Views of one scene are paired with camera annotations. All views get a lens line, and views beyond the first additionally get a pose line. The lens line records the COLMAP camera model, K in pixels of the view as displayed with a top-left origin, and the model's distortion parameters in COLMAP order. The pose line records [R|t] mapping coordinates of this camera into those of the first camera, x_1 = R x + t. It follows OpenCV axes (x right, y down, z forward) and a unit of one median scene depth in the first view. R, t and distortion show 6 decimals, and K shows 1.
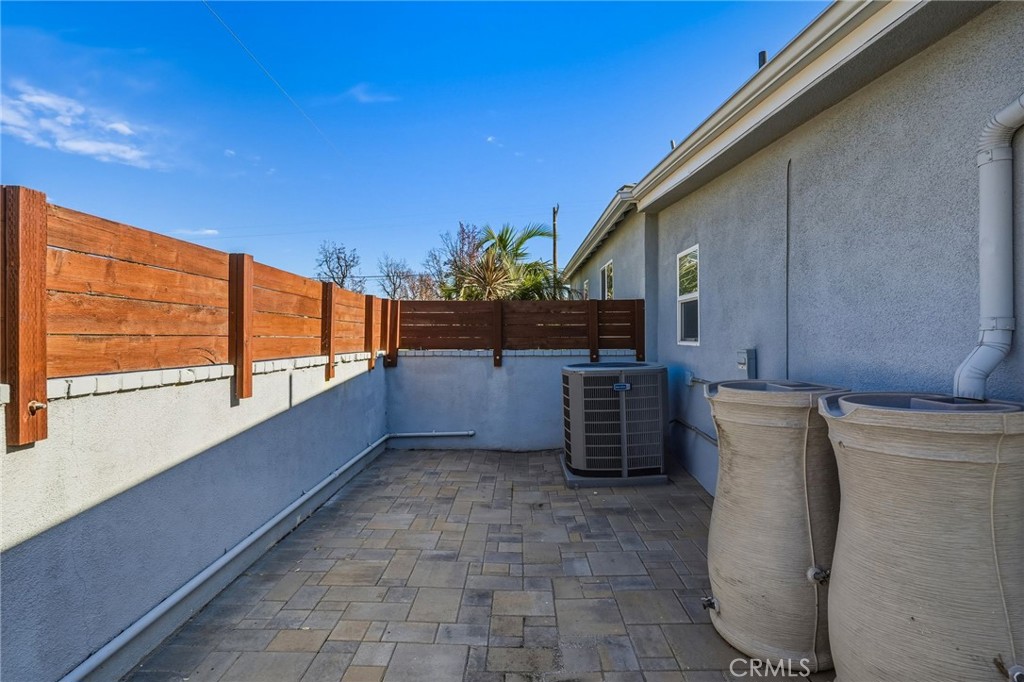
lens RADIAL K [[480.5, 0, 509.7], [0, 480.5, 335.7], [0, 0, 1]] dist [-0.006435, 0.000011]
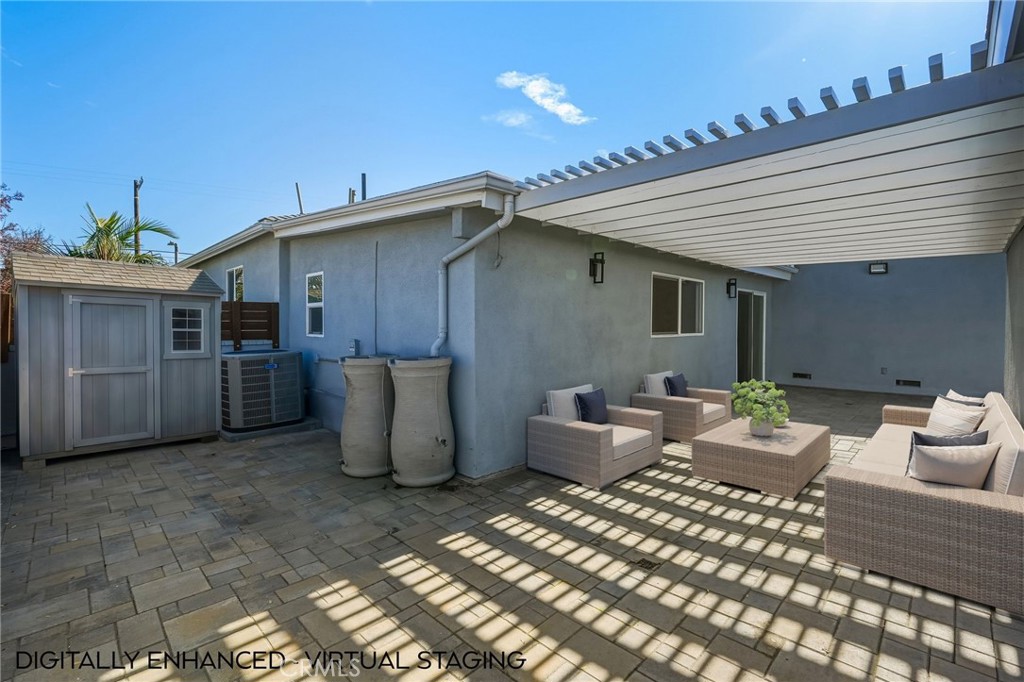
lens RADIAL K [[453.6, 0, 511.5], [0, 453.6, 335.0], [0, 0, 1]] dist [0.002818, 0.000054]
pose [[0.680918, -0.009453, 0.732299, -0.296082], [-0.008578, 0.999745, 0.020881, -0.024308], [-0.732309, -0.020501, 0.680664, -0.494702]]
